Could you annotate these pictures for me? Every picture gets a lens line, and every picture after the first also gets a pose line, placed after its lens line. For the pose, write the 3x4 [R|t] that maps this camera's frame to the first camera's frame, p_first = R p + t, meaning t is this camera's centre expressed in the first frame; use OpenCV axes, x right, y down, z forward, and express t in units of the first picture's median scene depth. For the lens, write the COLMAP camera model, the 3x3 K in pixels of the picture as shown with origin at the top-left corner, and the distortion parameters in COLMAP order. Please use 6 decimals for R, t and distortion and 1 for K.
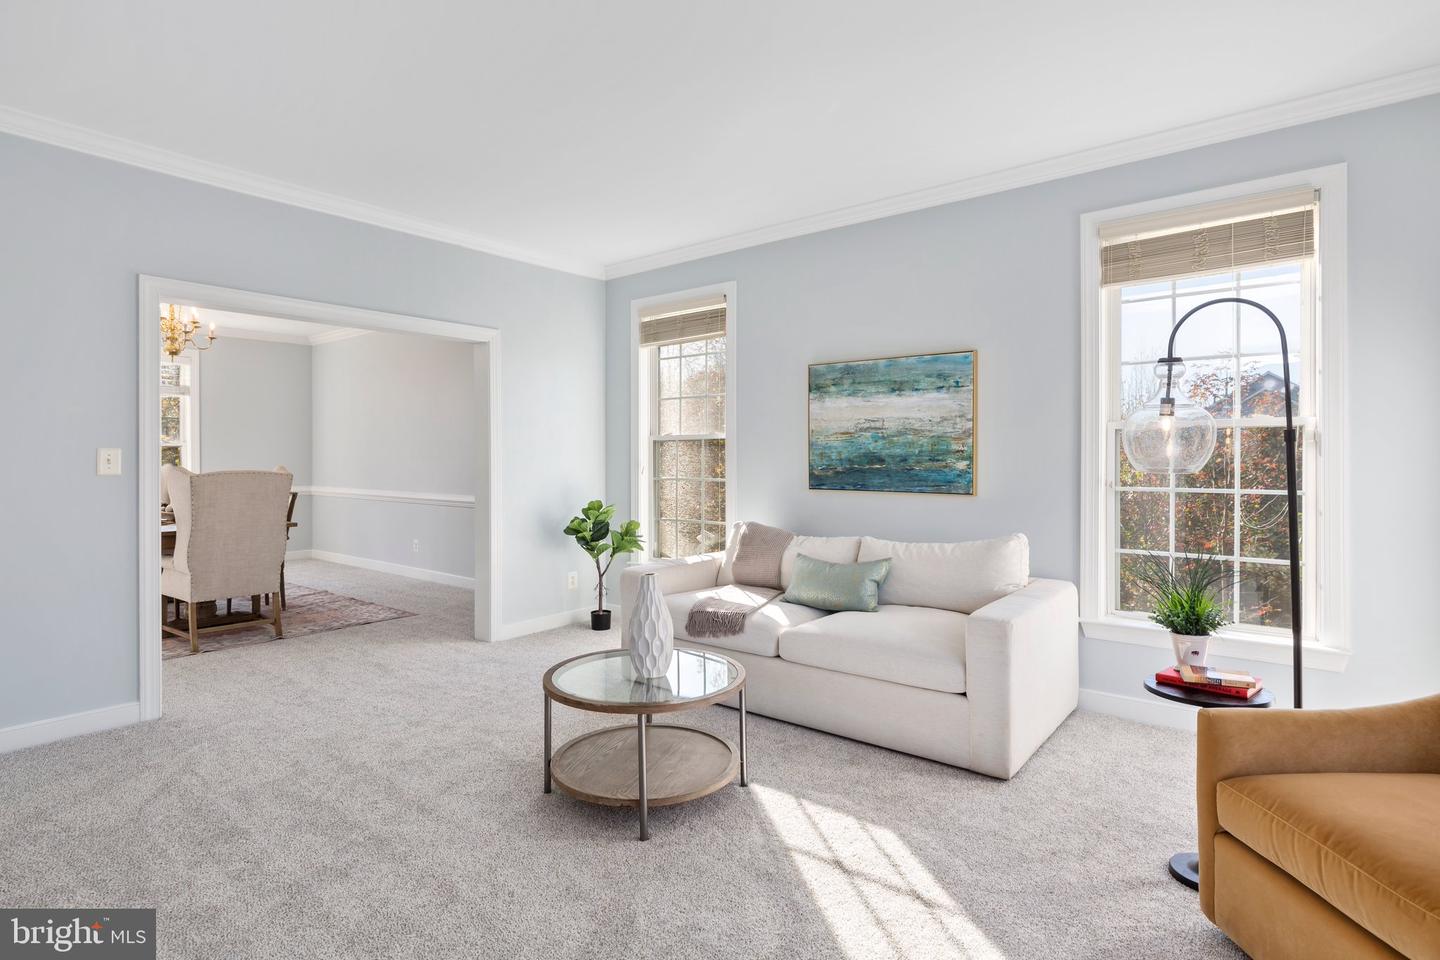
lens RADIAL K [[735.6, 0, 721.8], [0, 735.6, 471.0], [0, 0, 1]] dist [-0.002861, -0.000170]
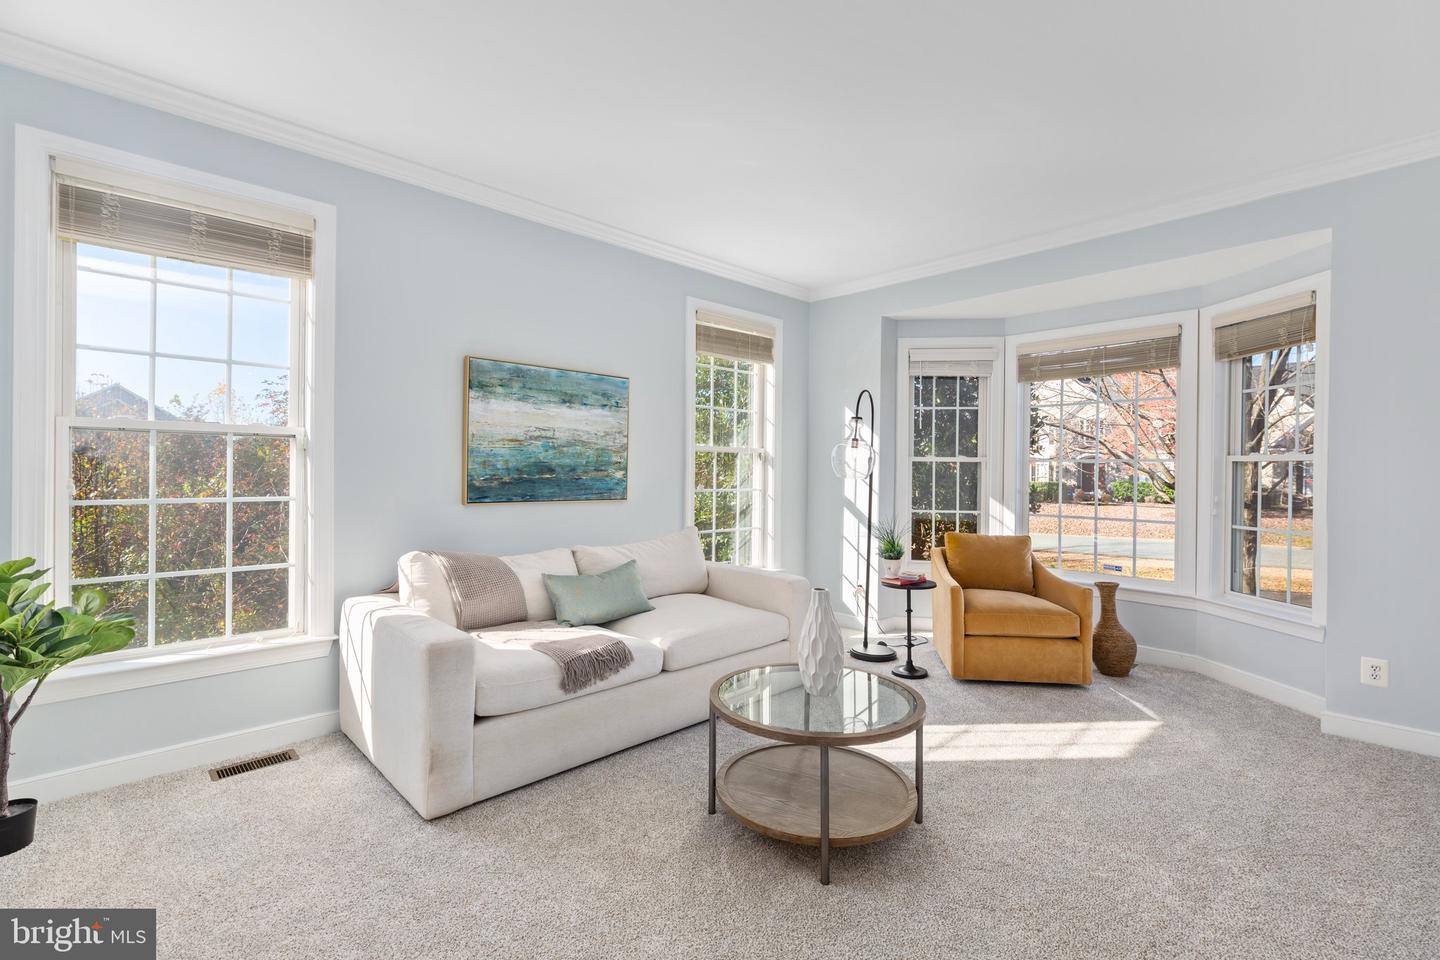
lens RADIAL K [[660.7, 0, 722.8], [0, 660.7, 473.2], [0, 0, 1]] dist [0.029707, 0.000152]
pose [[0.127371, -0.005680, 0.991839, -0.650493], [0.002752, 0.999982, 0.005373, -0.014516], [-0.991851, 0.002045, 0.127384, 0.662229]]
